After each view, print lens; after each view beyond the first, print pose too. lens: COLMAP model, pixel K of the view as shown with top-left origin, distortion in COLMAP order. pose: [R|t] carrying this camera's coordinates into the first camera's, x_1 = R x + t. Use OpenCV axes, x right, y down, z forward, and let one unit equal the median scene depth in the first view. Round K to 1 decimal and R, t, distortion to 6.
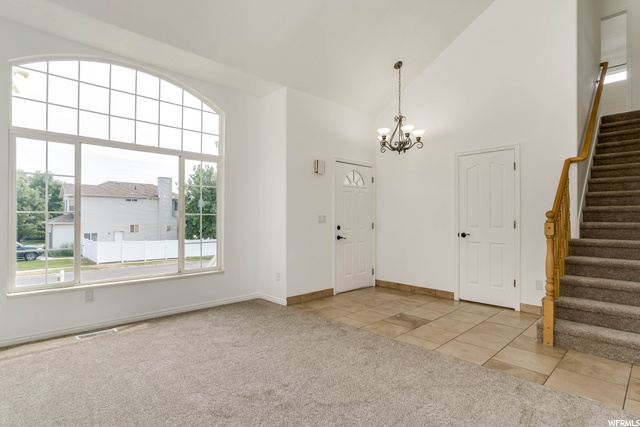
lens RADIAL K [[325.6, 0, 316.0], [0, 325.6, 217.5], [0, 0, 1]] dist [-0.011110, 0.003545]
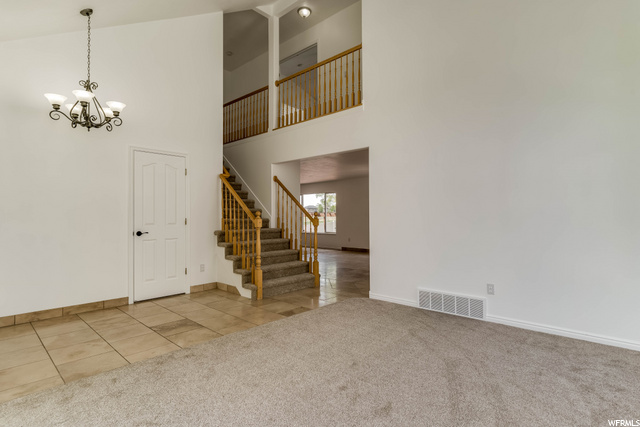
lens RADIAL K [[325.6, 0, 317.0], [0, 325.6, 215.6], [0, 0, 1]] dist [-0.011110, 0.003545]
pose [[-0.061356, 0.002089, 0.998114, -0.631276], [-0.003155, 0.999992, -0.002287, 0.001074], [-0.998111, -0.003289, -0.061349, 0.625449]]
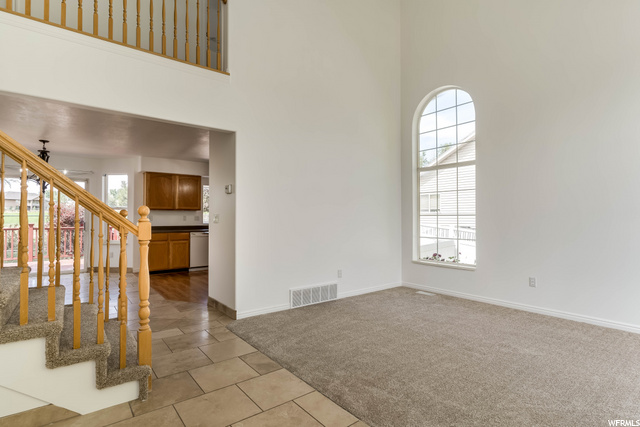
lens RADIAL K [[325.6, 0, 321.4], [0, 325.6, 214.0], [0, 0, 1]] dist [-0.011110, 0.003545]
pose [[-0.997408, -0.006058, 0.071697, 0.213218], [-0.007628, 0.999737, -0.021646, 0.008065], [-0.071547, -0.022136, -0.997192, 1.285857]]
